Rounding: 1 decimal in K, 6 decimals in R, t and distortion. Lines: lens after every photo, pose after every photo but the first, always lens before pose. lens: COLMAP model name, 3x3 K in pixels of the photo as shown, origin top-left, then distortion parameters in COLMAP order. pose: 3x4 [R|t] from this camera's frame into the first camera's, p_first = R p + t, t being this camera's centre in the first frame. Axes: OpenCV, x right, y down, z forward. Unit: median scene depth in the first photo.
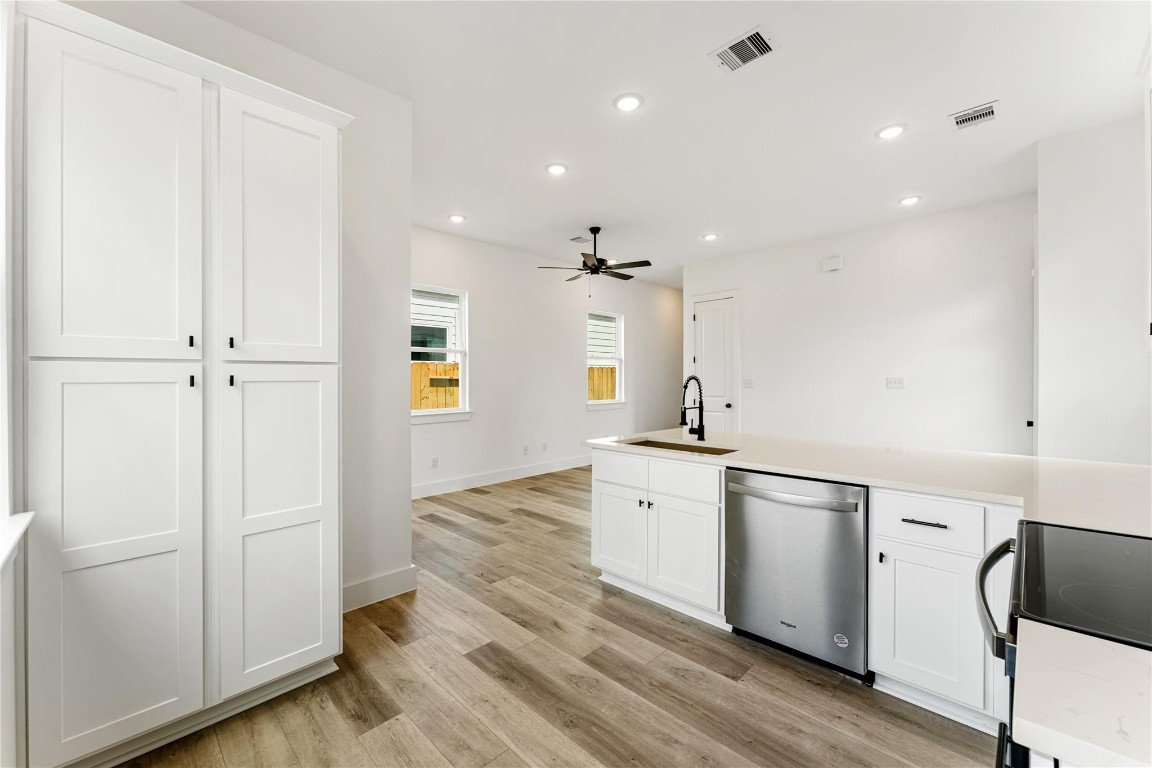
lens RADIAL K [[462.6, 0, 577.7], [0, 462.6, 377.7], [0, 0, 1]] dist [0.003239, -0.001187]
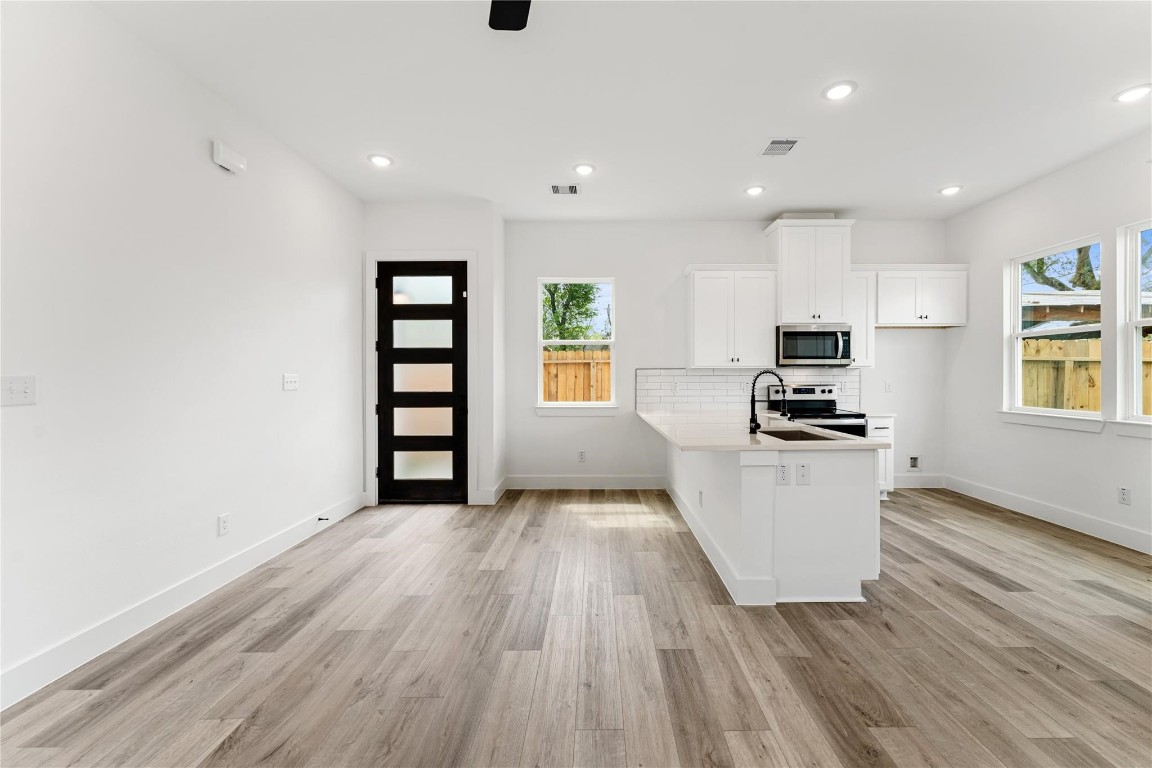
lens RADIAL K [[462.6, 0, 601.7], [0, 462.6, 379.8], [0, 0, 1]] dist [0.003239, -0.001187]
pose [[-0.710500, 0.003754, 0.703687, -0.220744], [0.006154, 0.999981, 0.000879, 0.014851], [-0.703670, 0.004955, -0.710510, 2.000973]]
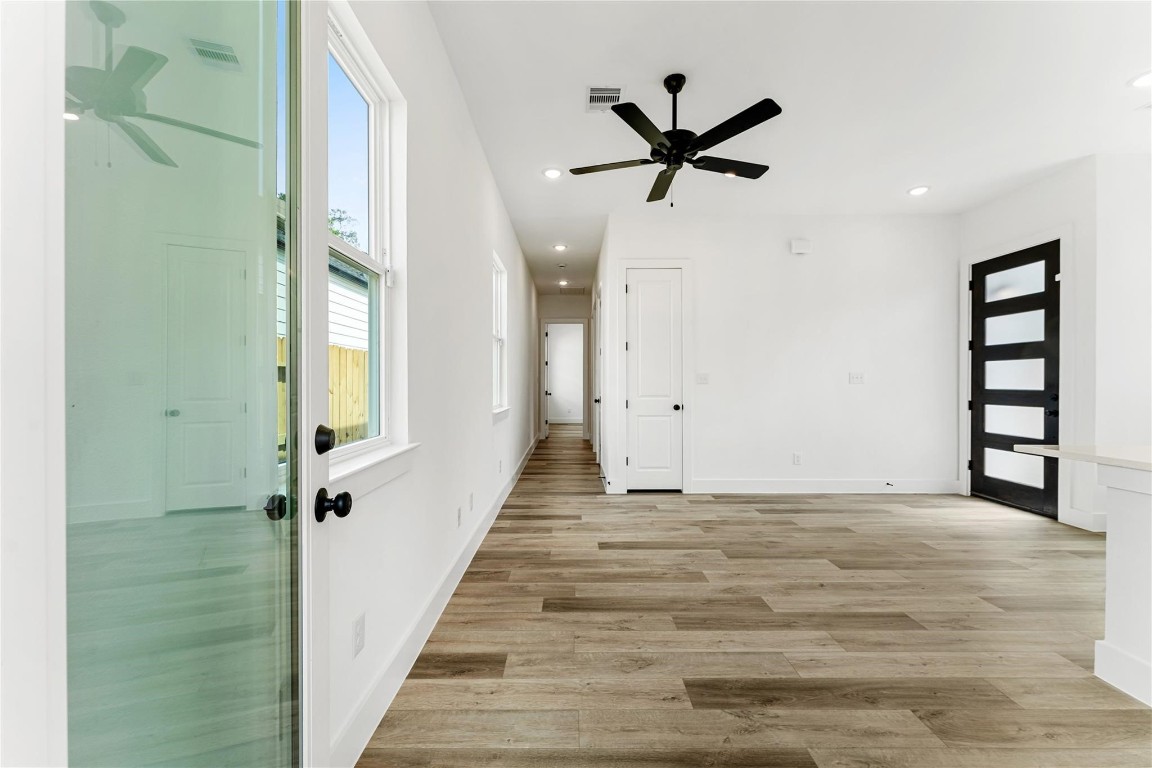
lens RADIAL K [[462.6, 0, 570.4], [0, 462.6, 382.3], [0, 0, 1]] dist [0.003239, -0.001187]
pose [[0.707431, 0.009049, 0.706724, -0.751926], [-0.010553, 0.999942, -0.002239, 0.048731], [-0.706703, -0.005874, 0.707486, 1.261232]]
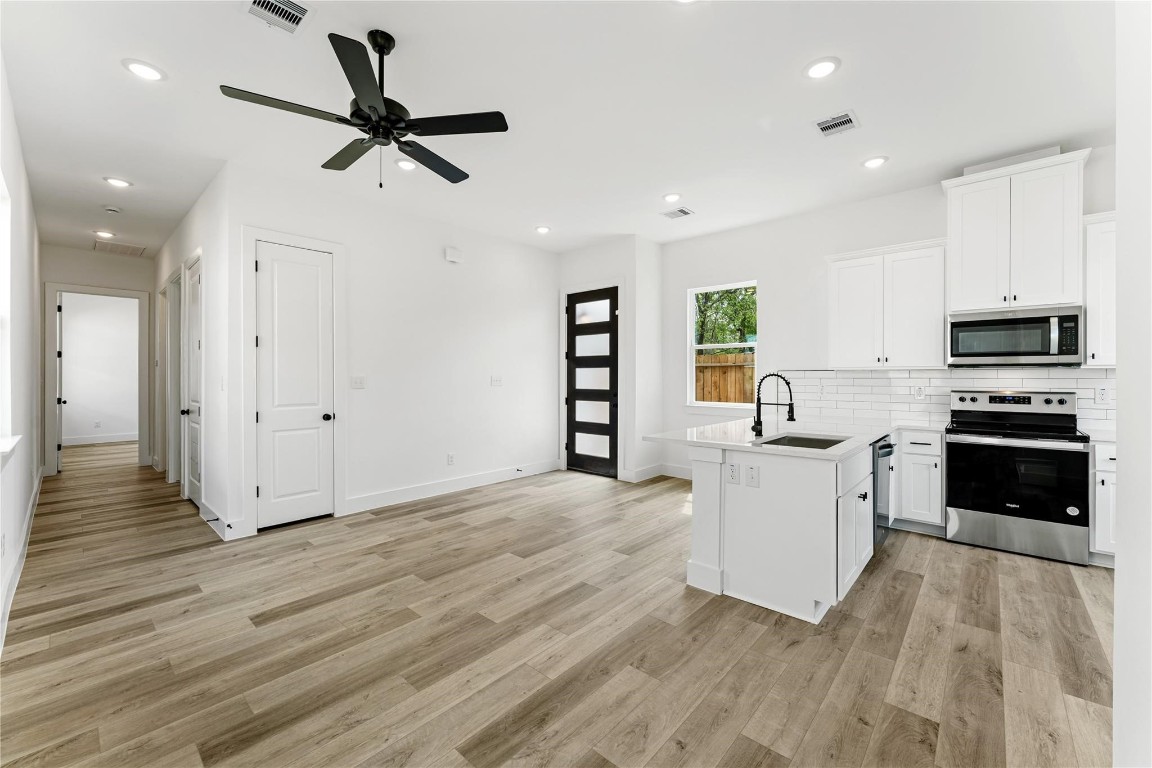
lens RADIAL K [[462.6, 0, 576.9], [0, 462.6, 377.4], [0, 0, 1]] dist [0.003239, -0.001187]
pose [[-0.050732, 0.006953, 0.998688, -0.749006], [-0.004772, 0.999963, -0.007204, 0.016263], [-0.998701, -0.005131, -0.050697, 1.483595]]
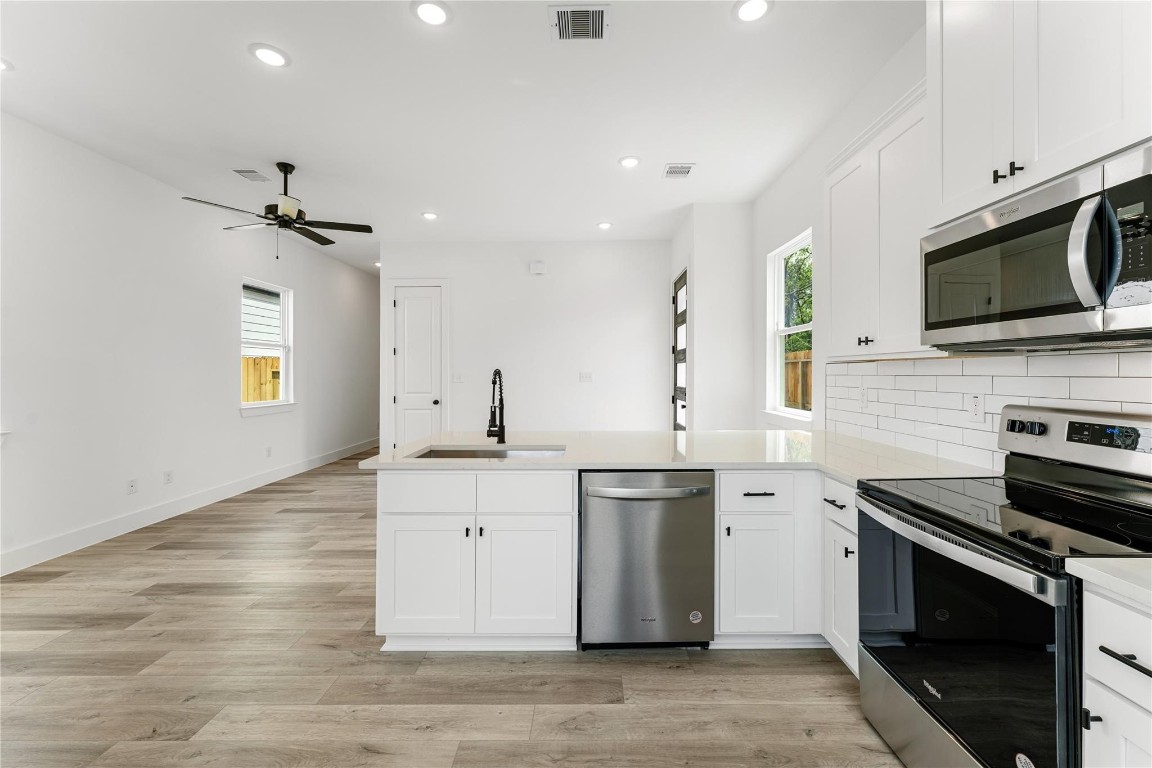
lens RADIAL K [[462.6, 0, 587.3], [0, 462.6, 372.5], [0, 0, 1]] dist [0.003239, -0.001187]
pose [[0.713512, 0.004151, 0.700631, -0.237337], [-0.004420, 0.999989, -0.001423, 0.001891], [-0.700629, -0.002082, 0.713522, 0.266813]]
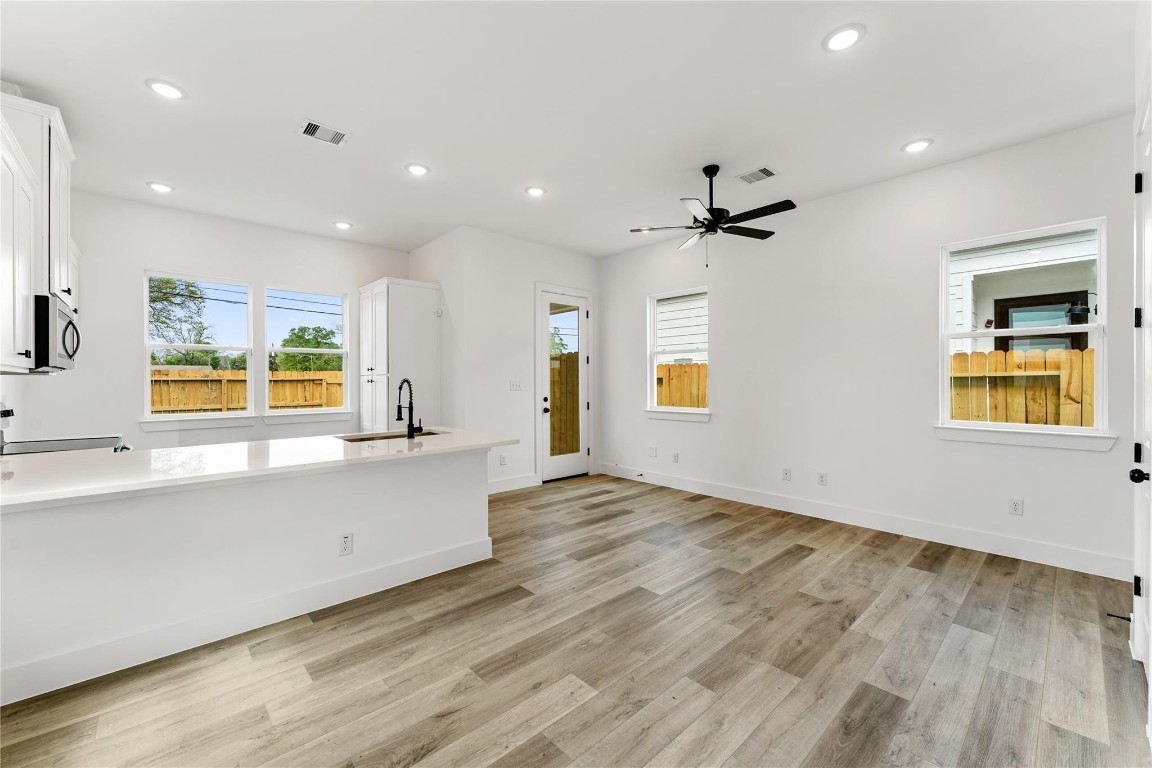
lens RADIAL K [[462.6, 0, 571.3], [0, 462.6, 377.1], [0, 0, 1]] dist [0.003239, -0.001187]
pose [[-0.053963, -0.000666, -0.998543, 1.355426], [0.008870, 0.999960, -0.001146, -0.003060], [0.998504, -0.008919, -0.053954, 1.464390]]
